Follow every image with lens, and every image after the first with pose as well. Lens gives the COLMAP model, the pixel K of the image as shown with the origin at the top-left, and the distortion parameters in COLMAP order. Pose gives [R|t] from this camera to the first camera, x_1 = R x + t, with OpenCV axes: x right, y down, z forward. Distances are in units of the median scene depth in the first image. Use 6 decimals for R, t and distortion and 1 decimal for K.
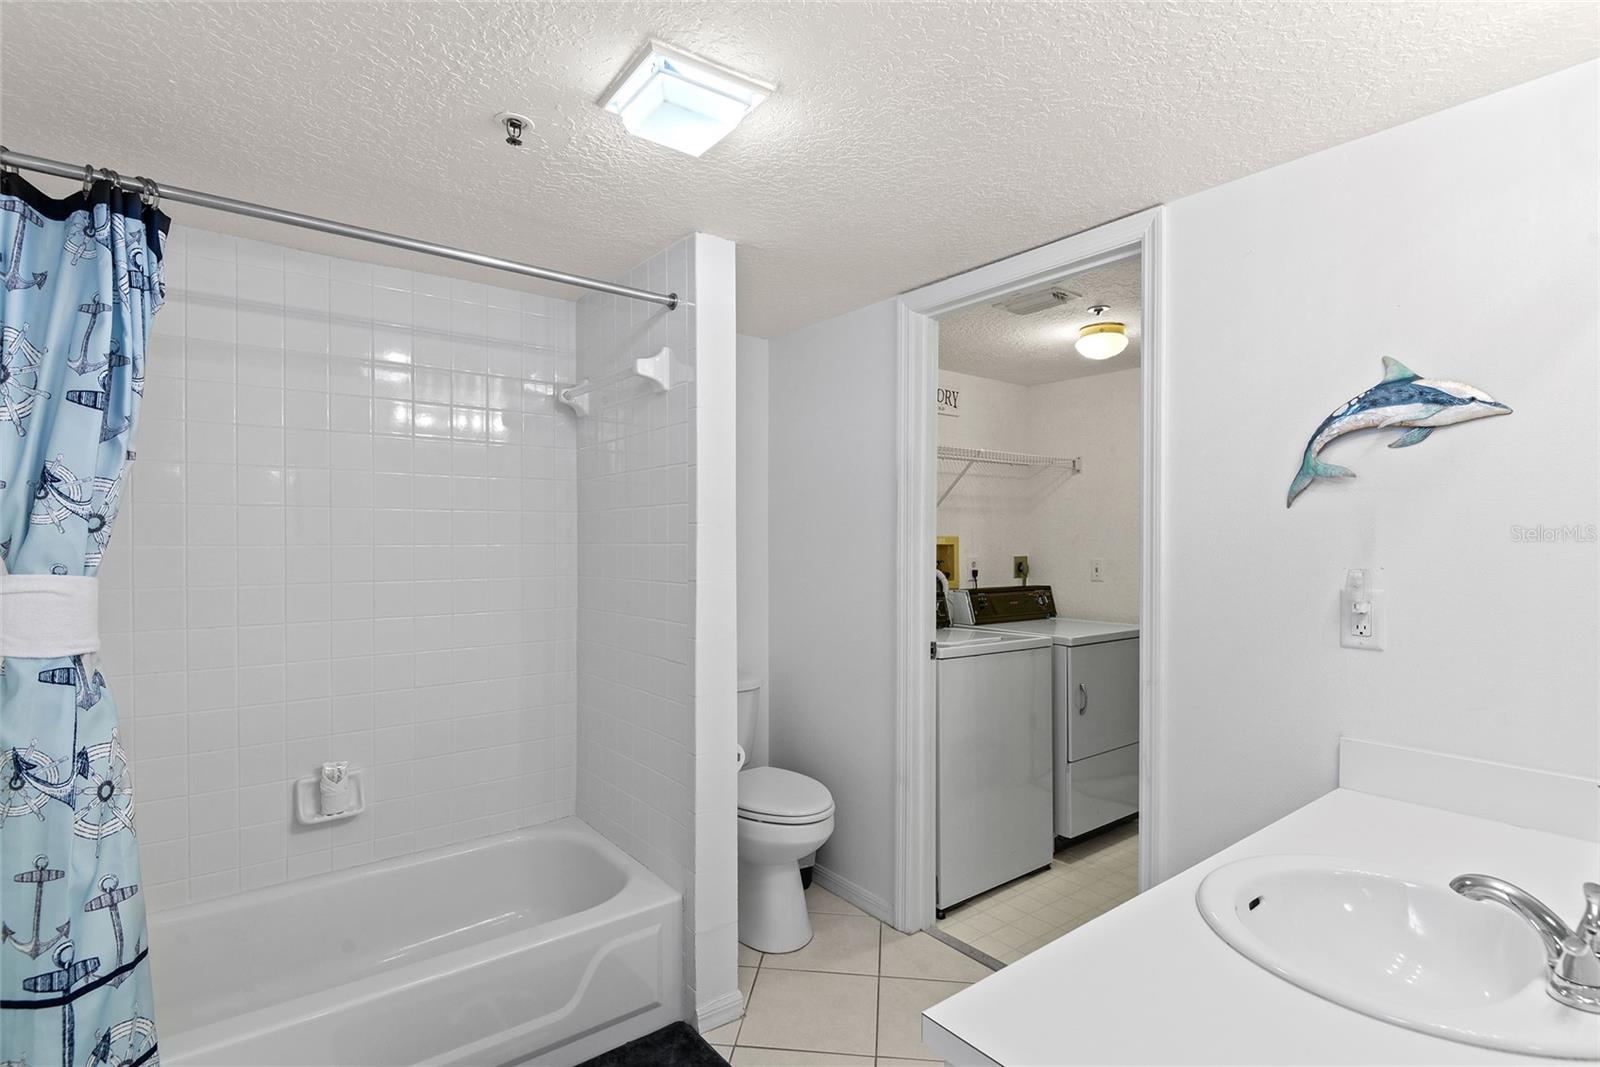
lens RADIAL K [[763.4, 0, 783.7], [0, 763.4, 541.8], [0, 0, 1]] dist [0.000295, -0.018052]
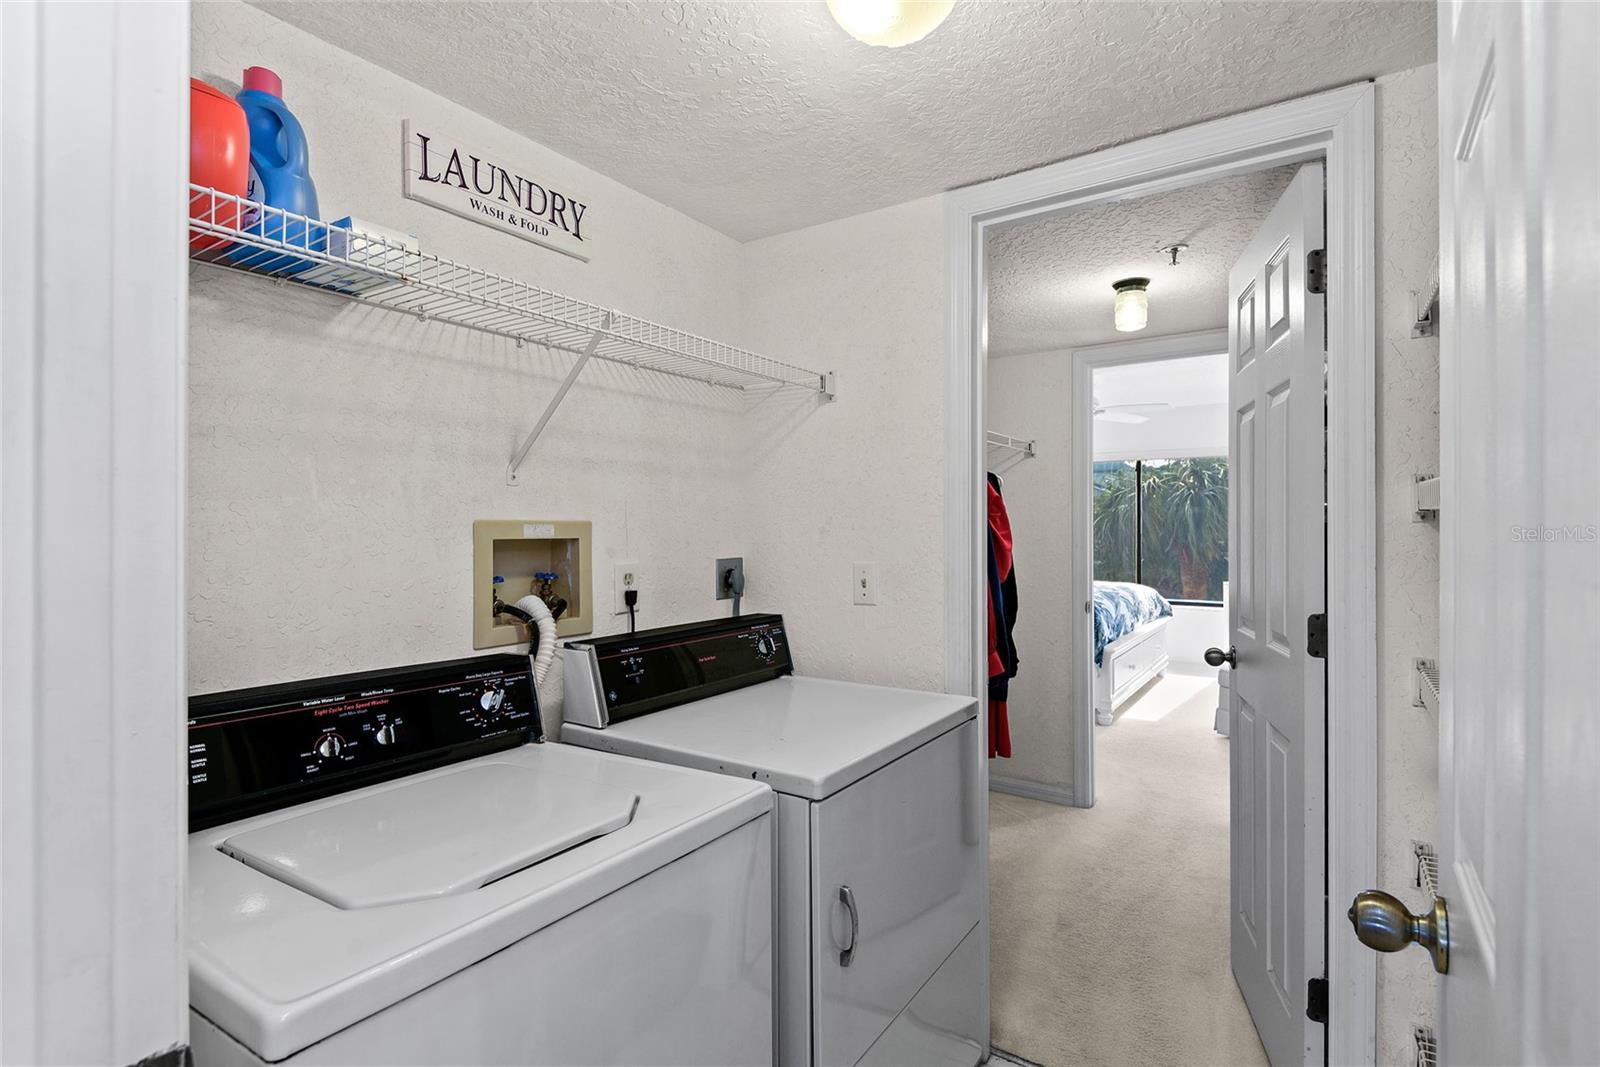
lens RADIAL K [[785.8, 0, 796.2], [0, 785.8, 535.6], [0, 0, 1]] dist [0.002670, -0.020357]
pose [[0.946393, -0.008335, 0.322911, 0.190688], [0.007220, 0.999963, 0.004651, 0.000794], [-0.322937, -0.002070, 0.946418, 0.501155]]
